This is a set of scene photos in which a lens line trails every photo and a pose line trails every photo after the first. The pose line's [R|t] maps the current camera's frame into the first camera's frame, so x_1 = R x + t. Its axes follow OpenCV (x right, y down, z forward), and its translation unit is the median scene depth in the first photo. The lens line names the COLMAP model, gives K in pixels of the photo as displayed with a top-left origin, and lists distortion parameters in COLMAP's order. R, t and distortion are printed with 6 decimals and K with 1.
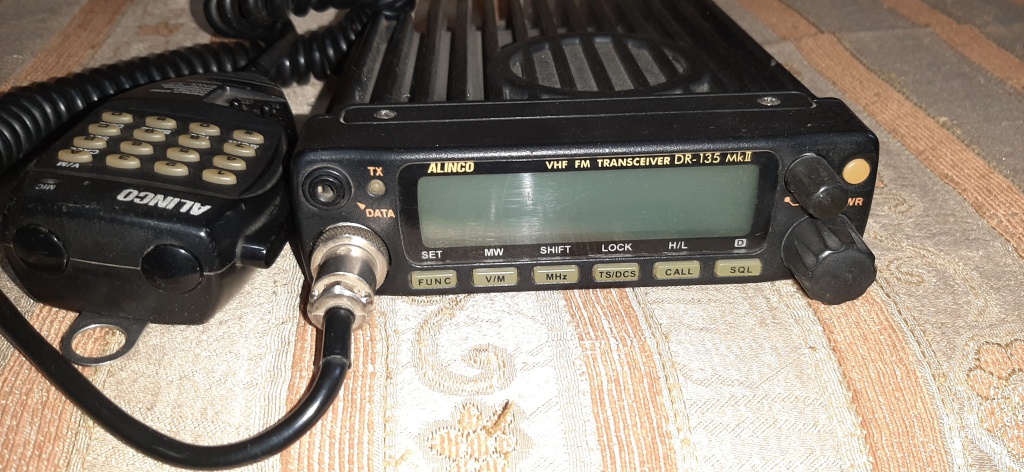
lens RADIAL K [[784.7, 0, 515.8], [0, 784.7, 229.9], [0, 0, 1]] dist [0.127683, -0.241877]
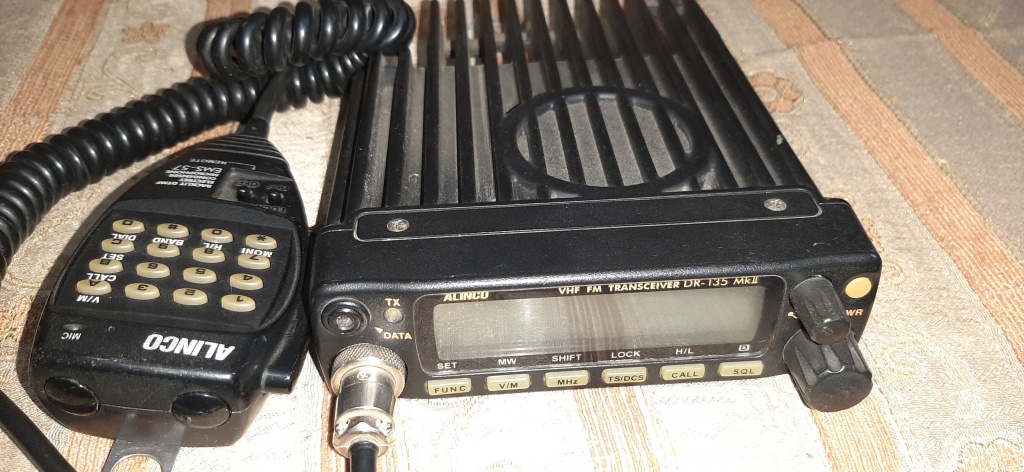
lens RADIAL K [[784.7, 0, 515.8], [0, 784.7, 229.9], [0, 0, 1]] dist [0.127683, -0.241877]
pose [[0.999763, -0.011680, 0.018389, -0.033495], [0.008843, 0.989031, 0.147445, -0.295089], [-0.019909, -0.147248, 0.988899, -0.000601]]
